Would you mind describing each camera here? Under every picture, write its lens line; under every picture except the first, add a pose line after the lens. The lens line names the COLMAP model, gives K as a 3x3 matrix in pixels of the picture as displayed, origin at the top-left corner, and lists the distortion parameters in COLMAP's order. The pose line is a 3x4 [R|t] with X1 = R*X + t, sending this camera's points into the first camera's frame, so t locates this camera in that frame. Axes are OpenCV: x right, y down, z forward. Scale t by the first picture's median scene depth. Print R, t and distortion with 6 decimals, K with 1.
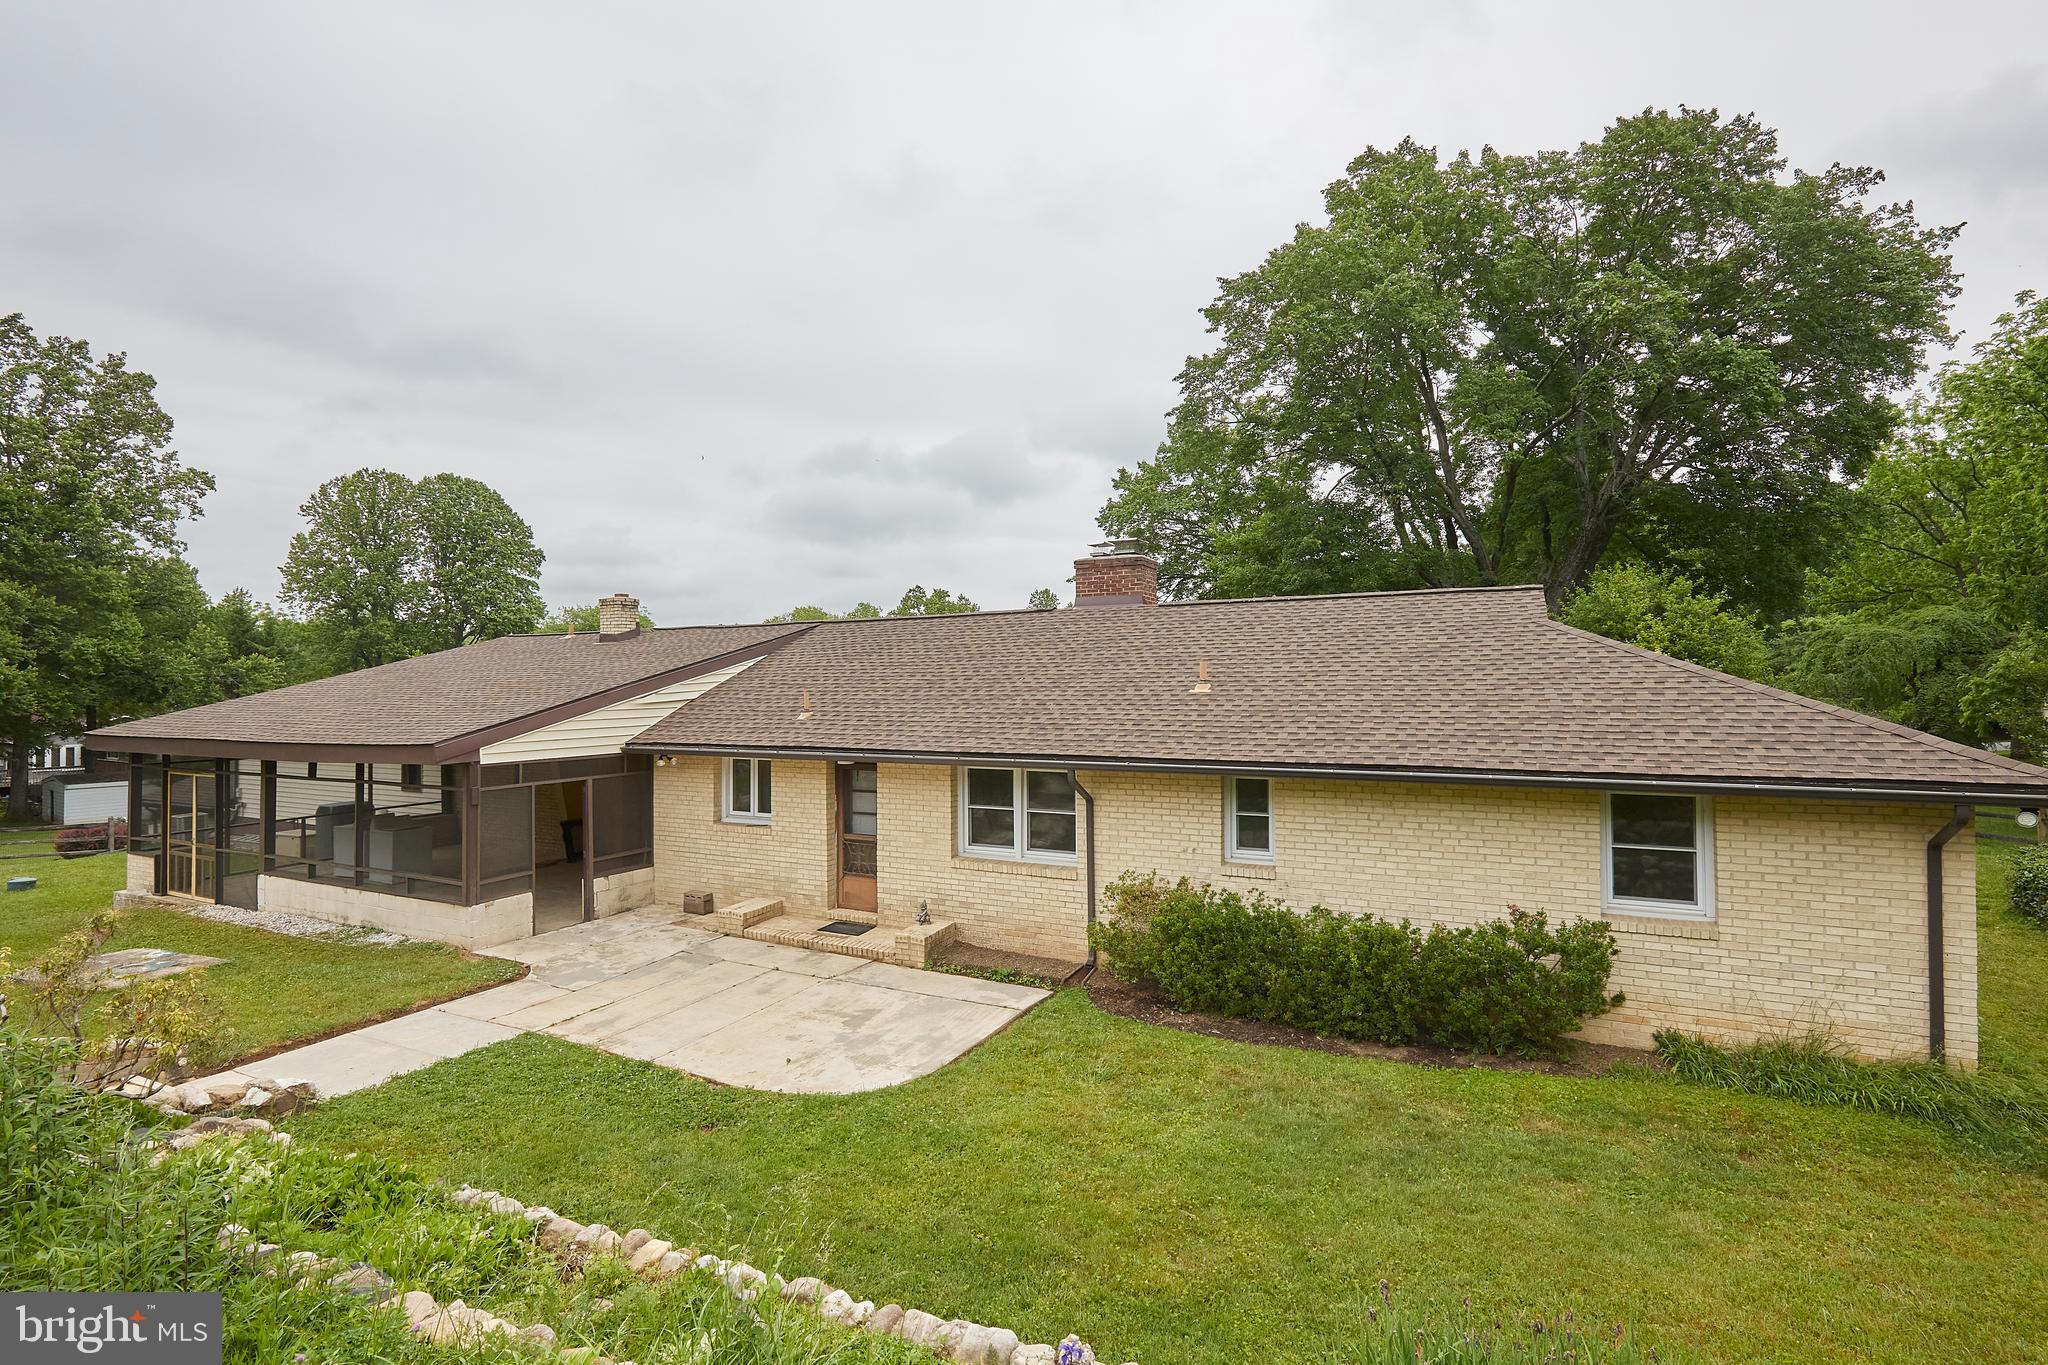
lens RADIAL K [[947.8, 0, 1041.5], [0, 947.8, 682.2], [0, 0, 1]] dist [0.004240, 0.000083]
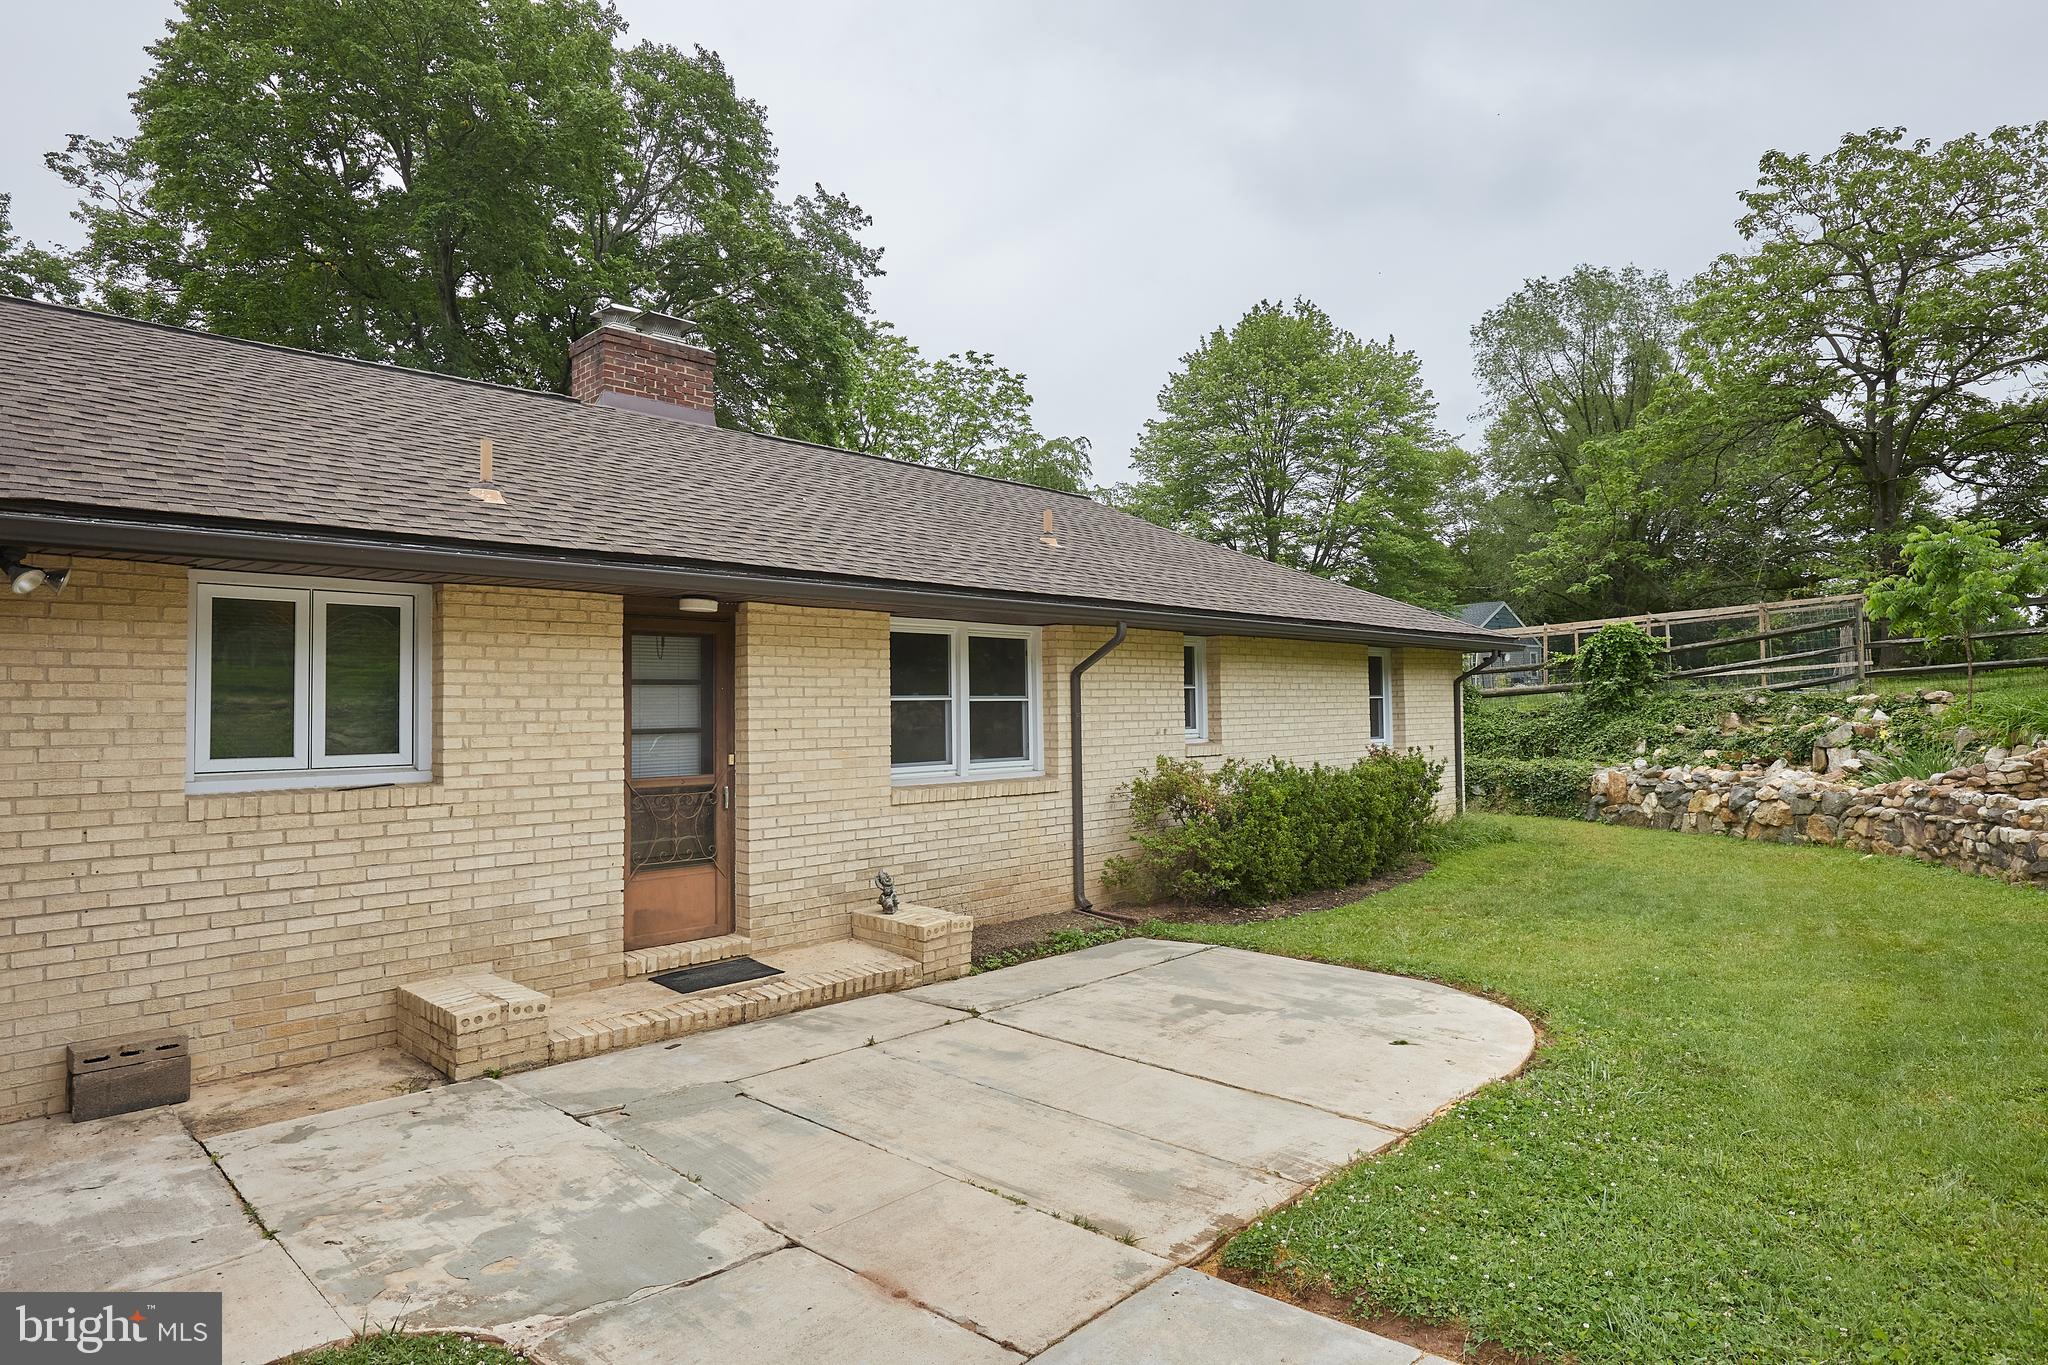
lens RADIAL K [[1137.9, 0, 1089.4], [0, 1137.9, 691.1], [0, 0, 1]] dist [-0.006685, -0.000258]
pose [[0.271616, 0.007712, 0.962375, -0.621396], [-0.007464, 0.999955, -0.005907, 0.114926], [-0.962377, -0.005579, 0.271661, 0.618749]]
